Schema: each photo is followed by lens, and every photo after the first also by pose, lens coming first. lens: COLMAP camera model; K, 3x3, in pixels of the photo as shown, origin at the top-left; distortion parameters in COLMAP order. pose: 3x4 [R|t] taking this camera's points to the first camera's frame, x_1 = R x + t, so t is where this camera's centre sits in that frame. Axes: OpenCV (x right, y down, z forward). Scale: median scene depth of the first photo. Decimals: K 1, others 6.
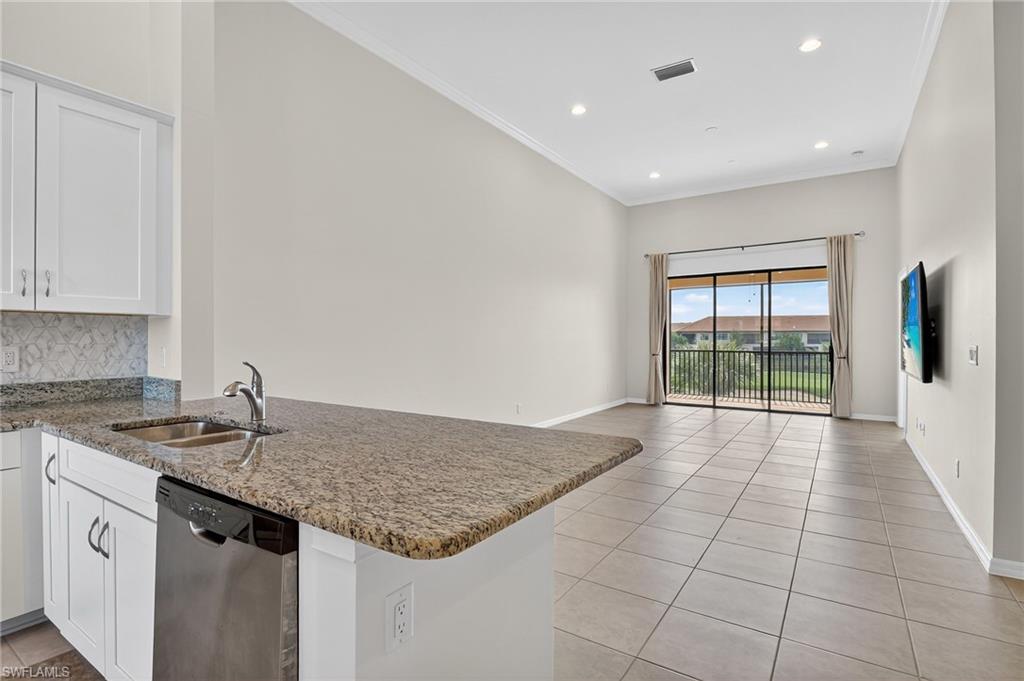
lens RADIAL K [[493.1, 0, 512.7], [0, 493.1, 342.9], [0, 0, 1]] dist [-0.008826, -0.006448]
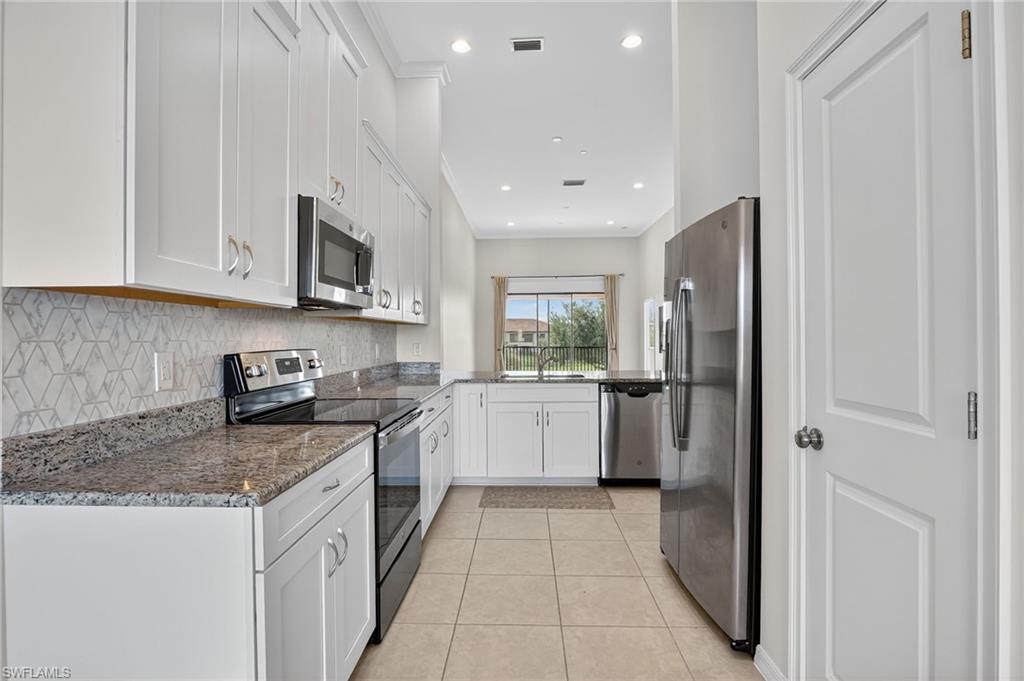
lens RADIAL K [[493.1, 0, 508.3], [0, 493.1, 340.8], [0, 0, 1]] dist [-0.008826, -0.006448]
pose [[0.850775, -0.008541, 0.525461, -0.482338], [0.010872, 0.999940, -0.001348, 0.001692], [-0.525417, 0.006860, 0.850817, -0.216801]]
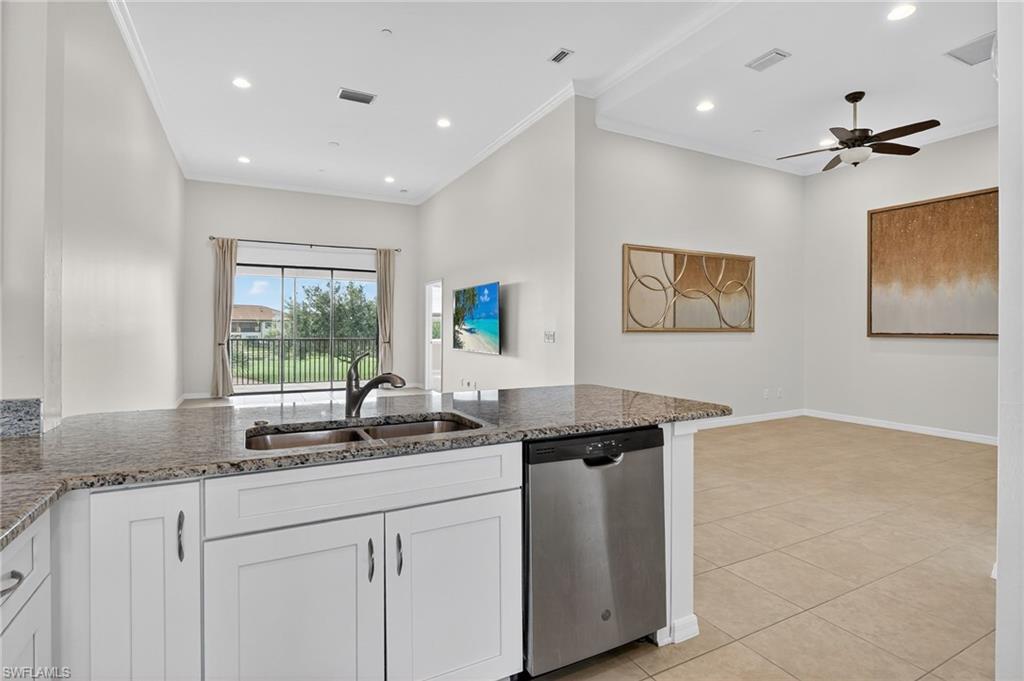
lens RADIAL K [[493.1, 0, 508.0], [0, 493.1, 329.4], [0, 0, 1]] dist [-0.008826, -0.006448]
pose [[0.480640, -0.001114, 0.876917, -0.317241], [0.003991, 0.999992, -0.000917, -0.001626], [-0.876909, 0.003941, 0.480640, 0.079765]]
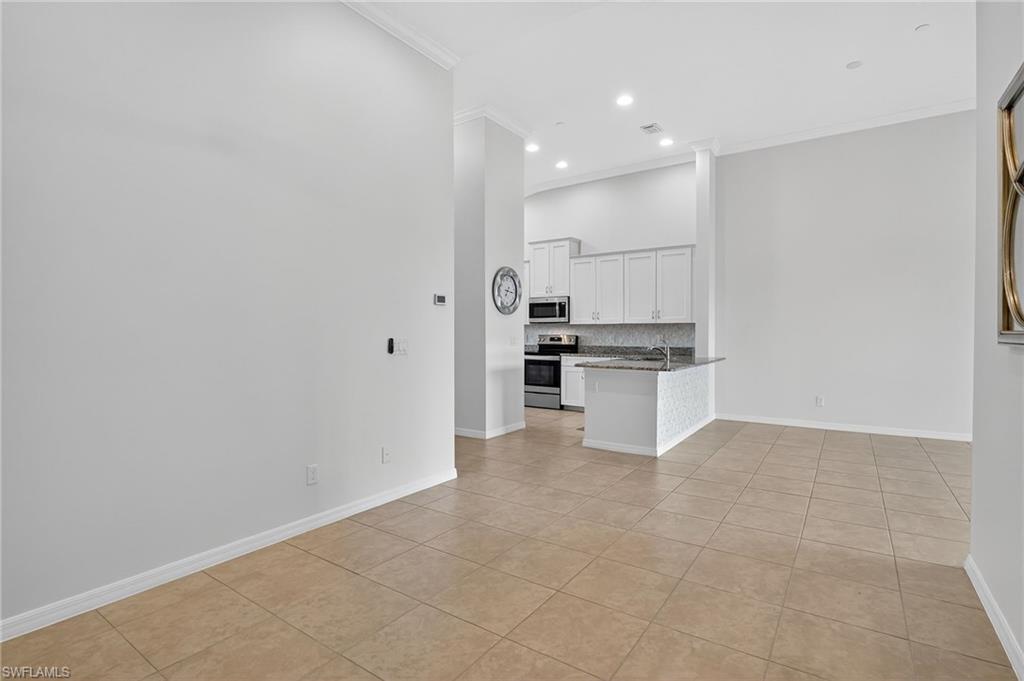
lens RADIAL K [[493.1, 0, 509.0], [0, 493.1, 345.1], [0, 0, 1]] dist [-0.008826, -0.006448]
pose [[-0.001792, 0.028010, -0.999606, 0.648340], [-0.008115, 0.999574, 0.028023, -0.001974], [0.999965, 0.008162, -0.001564, 0.013831]]
